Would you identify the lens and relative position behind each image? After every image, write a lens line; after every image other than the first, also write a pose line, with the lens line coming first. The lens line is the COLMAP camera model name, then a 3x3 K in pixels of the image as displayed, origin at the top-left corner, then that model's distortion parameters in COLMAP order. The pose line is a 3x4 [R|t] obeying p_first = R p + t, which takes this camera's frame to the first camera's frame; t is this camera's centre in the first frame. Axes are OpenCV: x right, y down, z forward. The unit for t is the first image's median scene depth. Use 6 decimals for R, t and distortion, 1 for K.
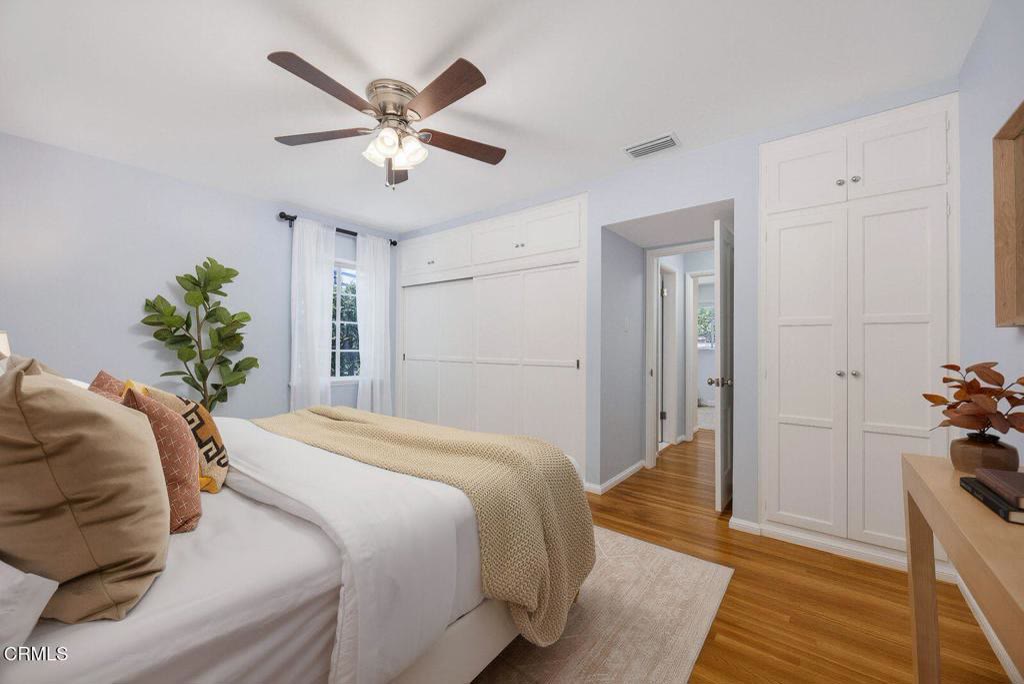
lens RADIAL K [[402.2, 0, 511.6], [0, 402.2, 347.1], [0, 0, 1]] dist [0.000440, 0.000089]
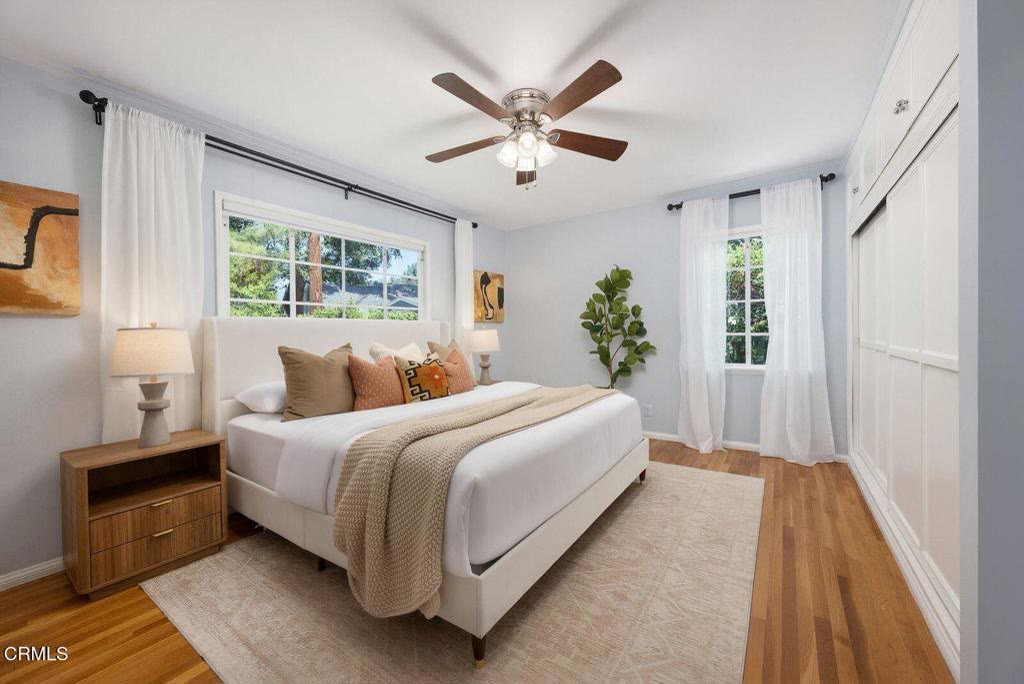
lens RADIAL K [[403.0, 0, 512.9], [0, 403.0, 336.0], [0, 0, 1]] dist [0.001323, 0.000438]
pose [[0.058291, -0.003800, -0.998292, 0.532334], [0.020186, 0.999793, -0.002627, 0.005842], [0.998096, -0.019998, 0.058356, 0.605352]]
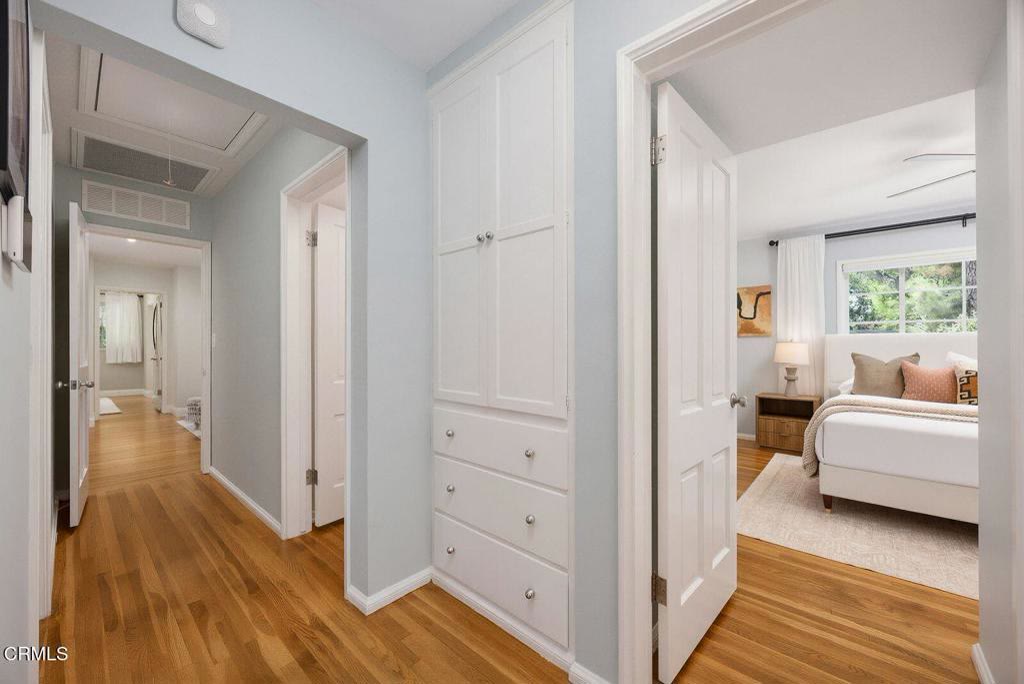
lens RADIAL K [[403.0, 0, 512.9], [0, 403.0, 336.0], [0, 0, 1]] dist [0.001323, 0.000438]
pose [[-0.998918, -0.001964, 0.046467, 0.742422], [-0.003059, 0.999719, -0.023512, -0.005212], [-0.046408, -0.023629, -0.998643, 1.505993]]
